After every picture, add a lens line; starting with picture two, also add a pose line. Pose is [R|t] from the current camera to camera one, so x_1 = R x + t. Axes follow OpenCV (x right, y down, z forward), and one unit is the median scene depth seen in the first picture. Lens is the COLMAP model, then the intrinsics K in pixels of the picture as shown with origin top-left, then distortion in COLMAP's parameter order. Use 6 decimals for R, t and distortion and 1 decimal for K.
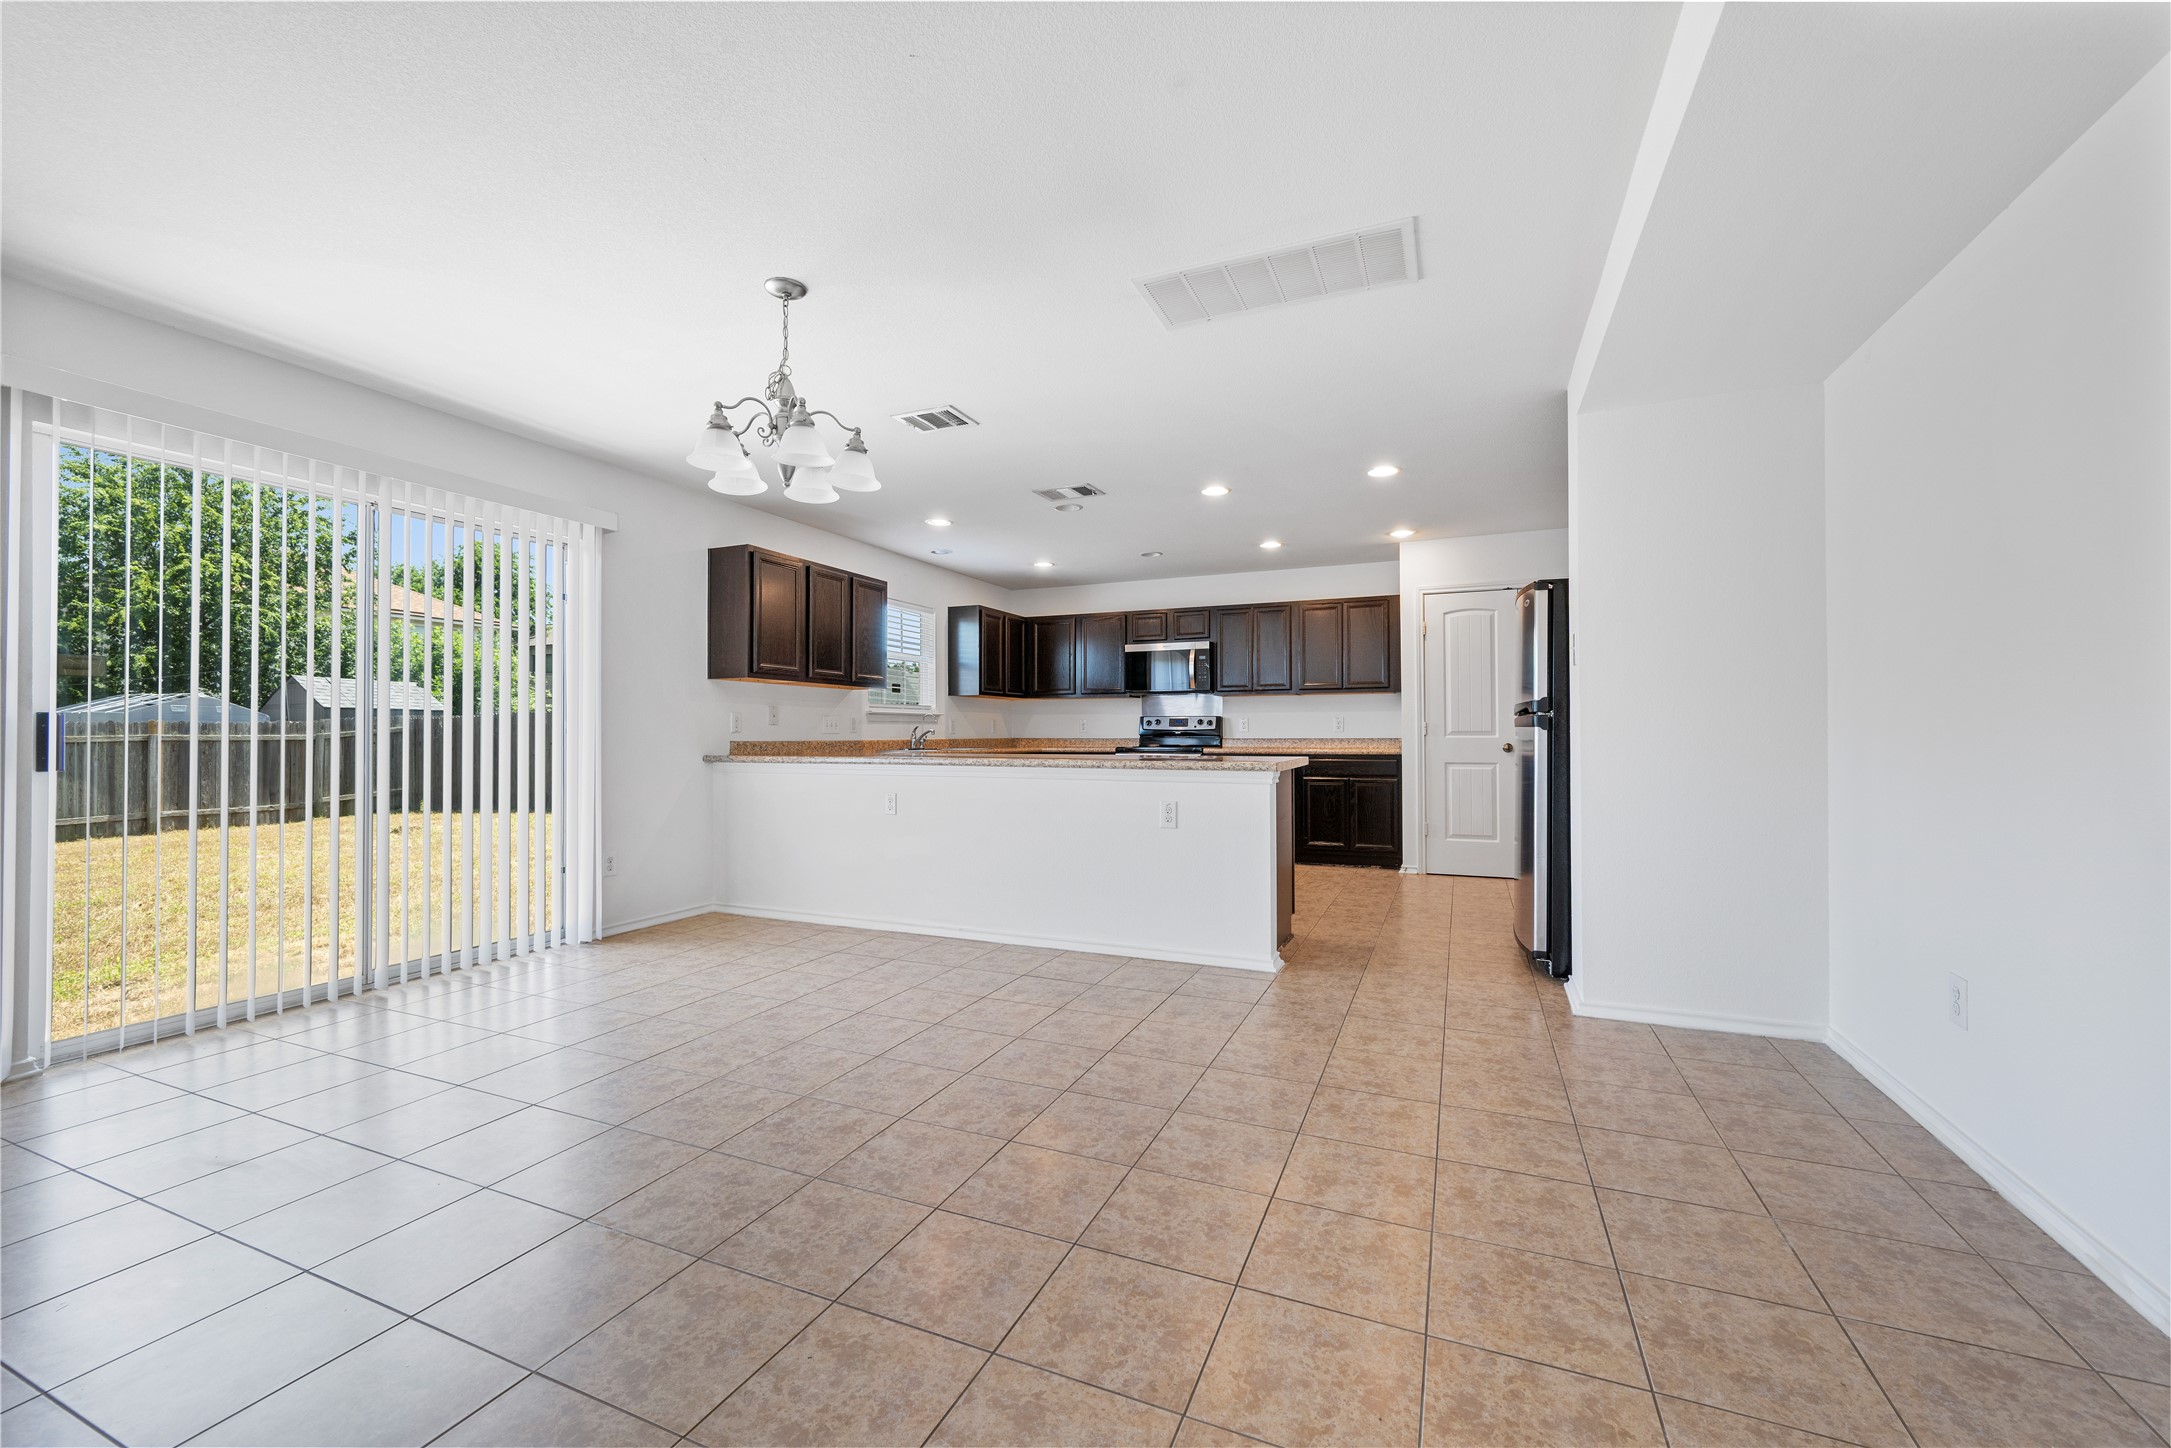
lens RADIAL K [[868.1, 0, 1086.5], [0, 868.1, 716.0], [0, 0, 1]] dist [0.001053, 0.000072]
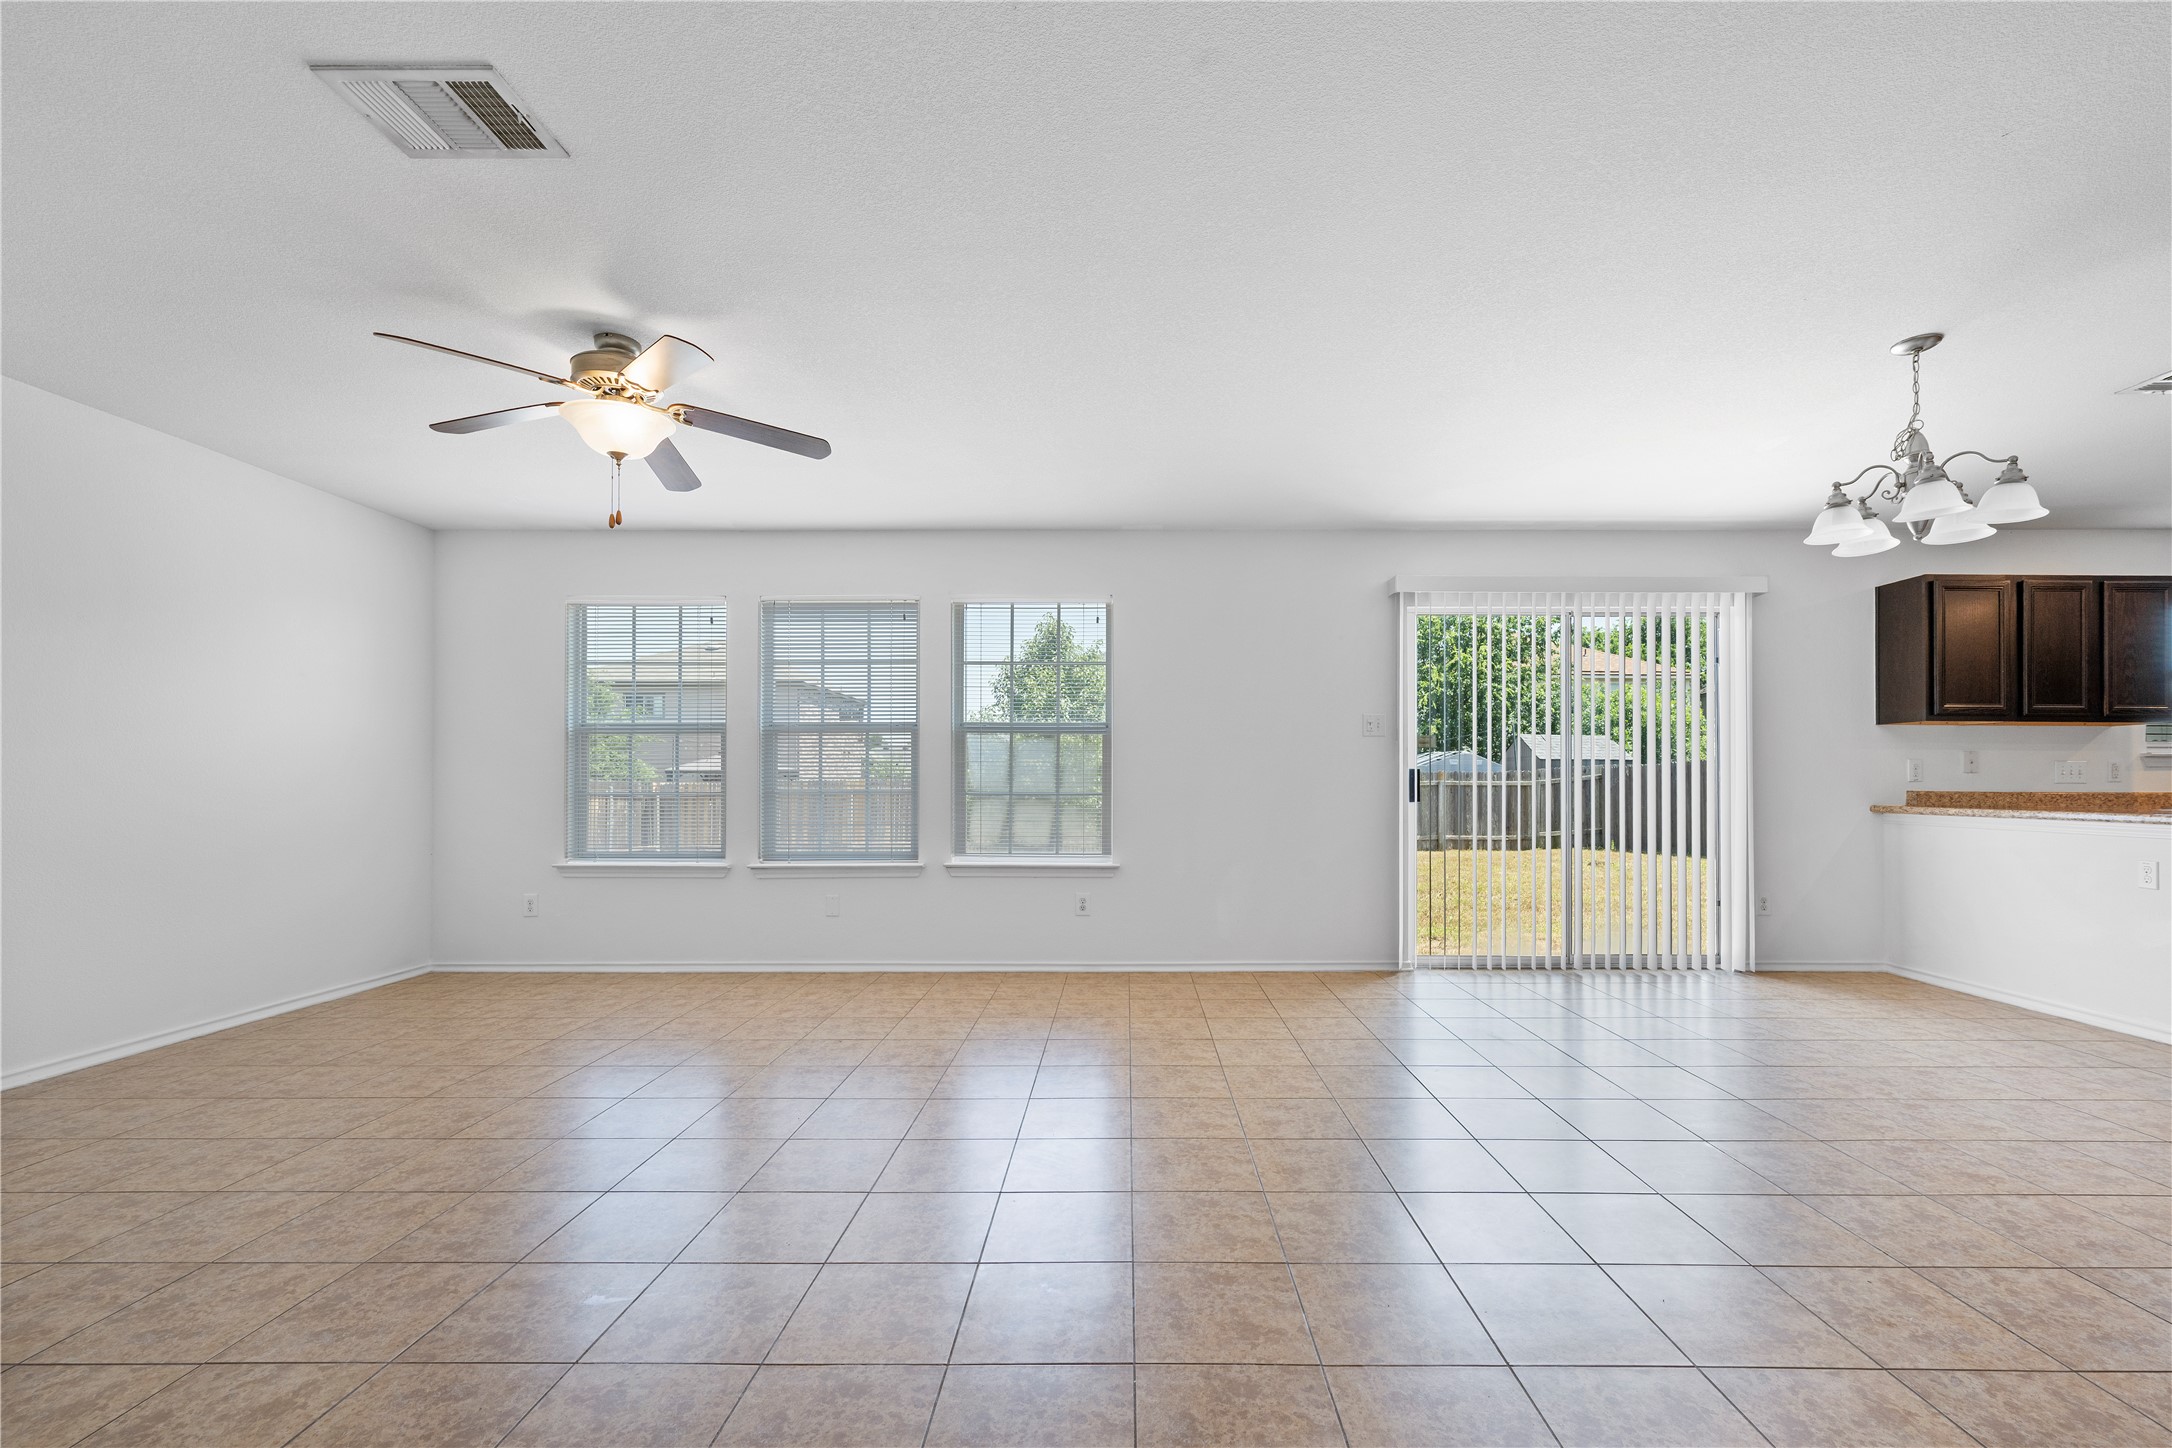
lens RADIAL K [[868.5, 0, 1143.2], [0, 868.5, 783.9], [0, 0, 1]] dist [0.001053, 0.000072]
pose [[0.409115, 0.007165, -0.912455, 0.100271], [0.014023, 0.999802, 0.014138, -0.002864], [0.912375, -0.018580, 0.408933, -0.116163]]
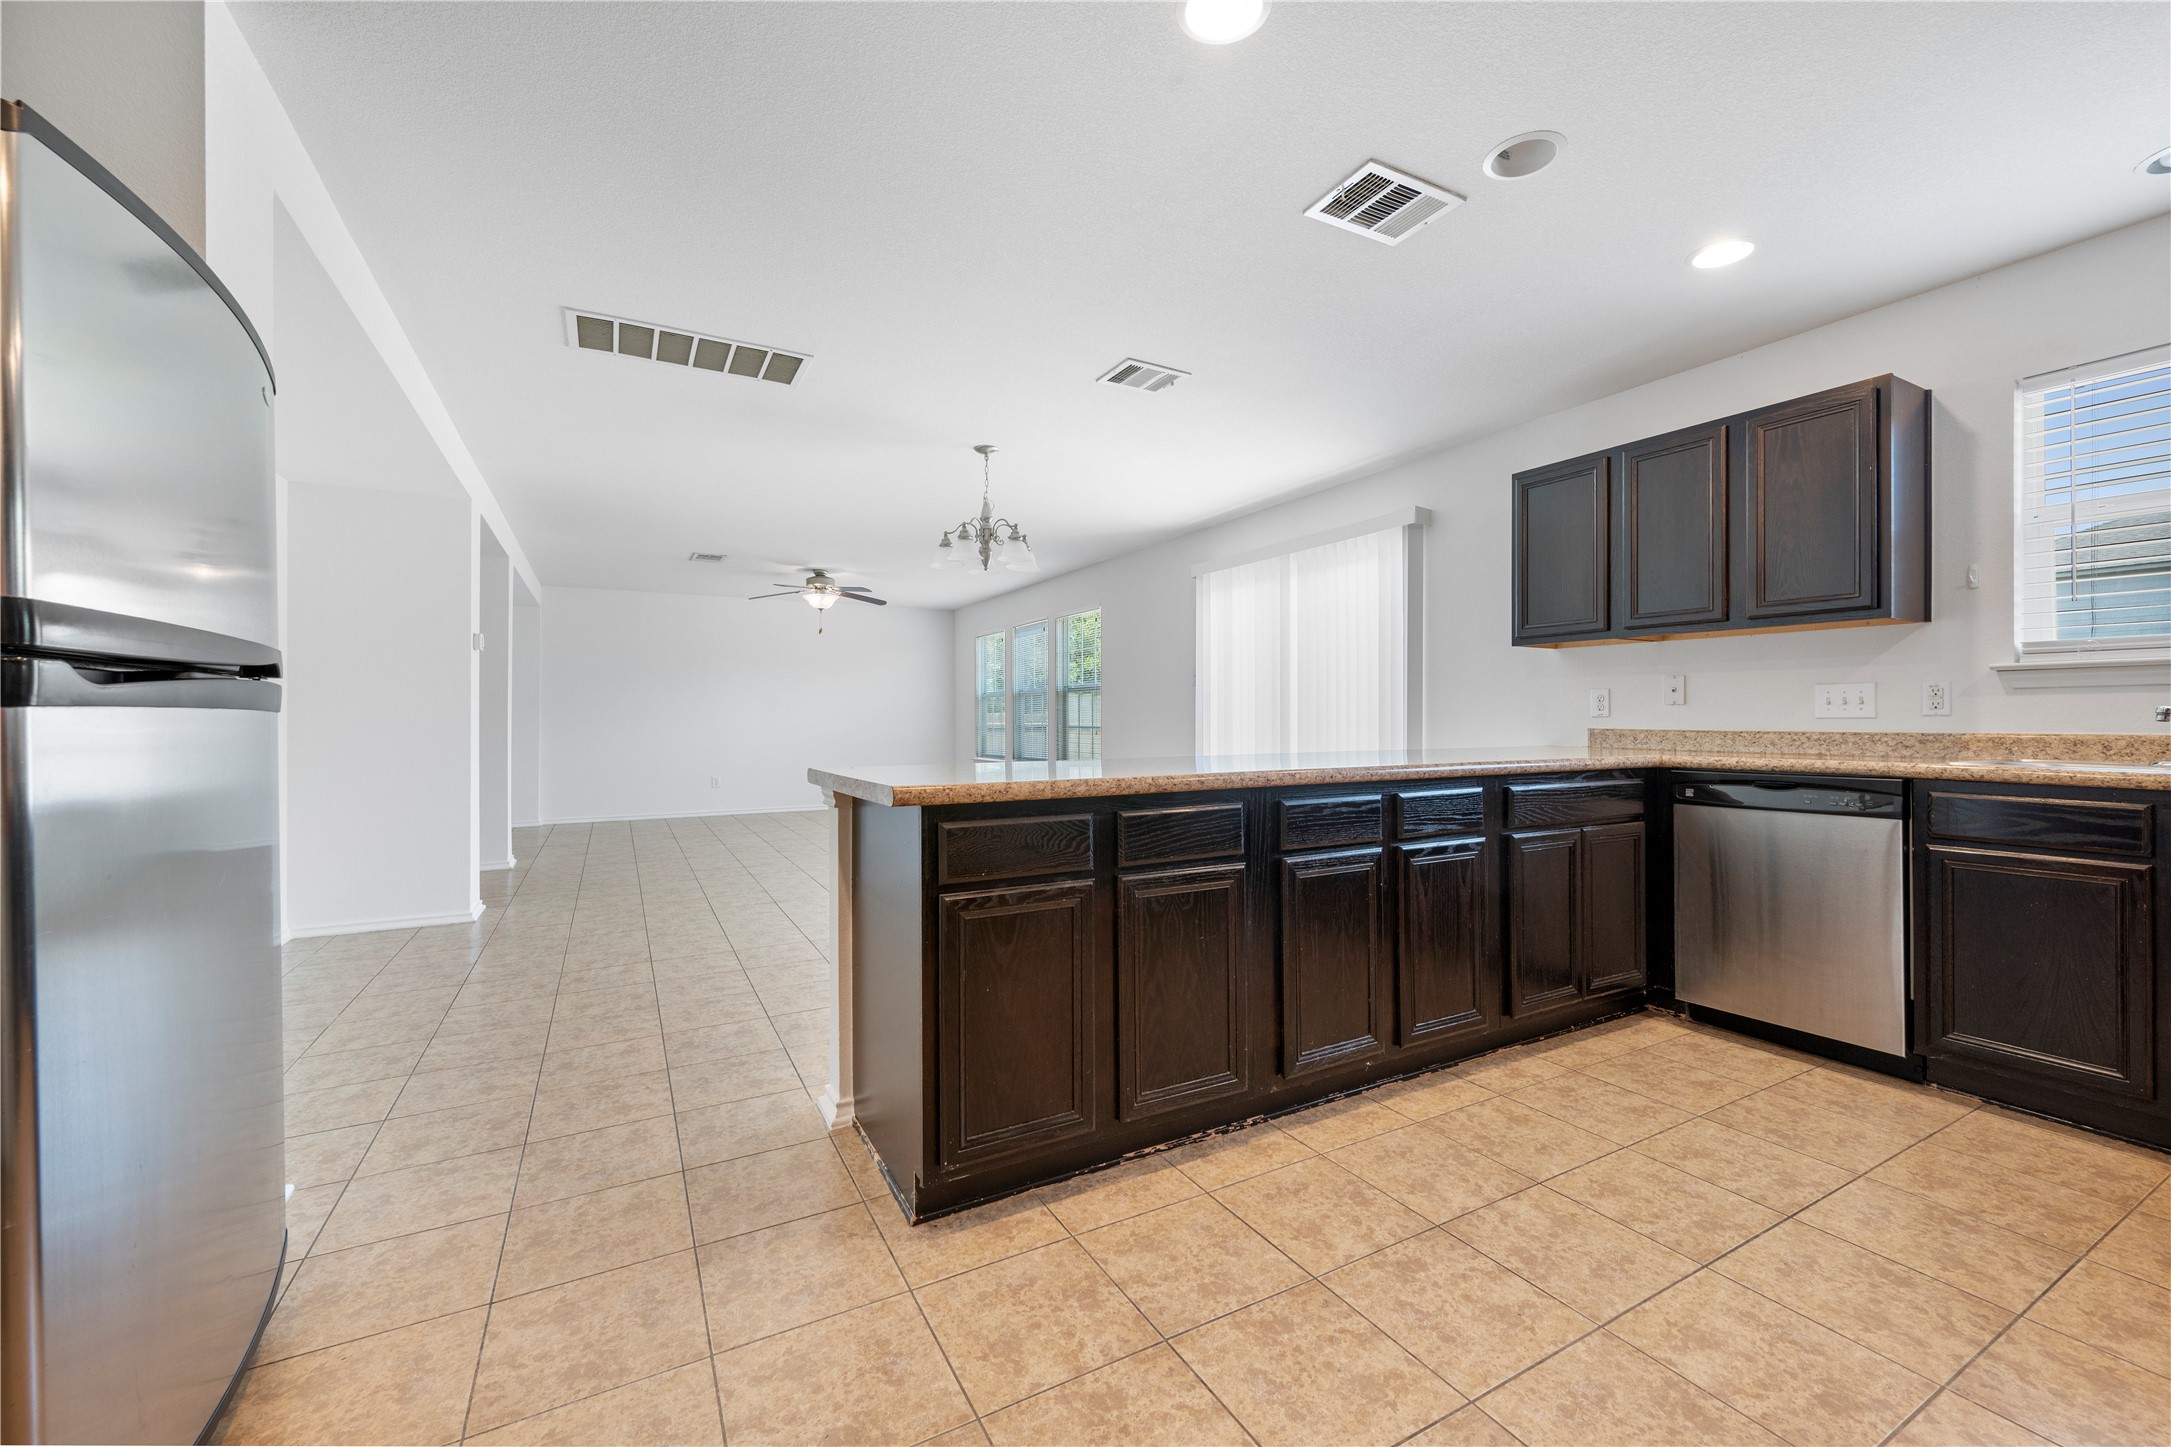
lens RADIAL K [[868.1, 0, 1089.3], [0, 868.1, 716.8], [0, 0, 1]] dist [0.001053, 0.000072]
pose [[-0.608903, 0.000829, -0.793244, 0.442667], [0.017069, 0.999782, -0.012057, 0.021306], [0.793061, -0.020881, -0.608784, 1.150444]]
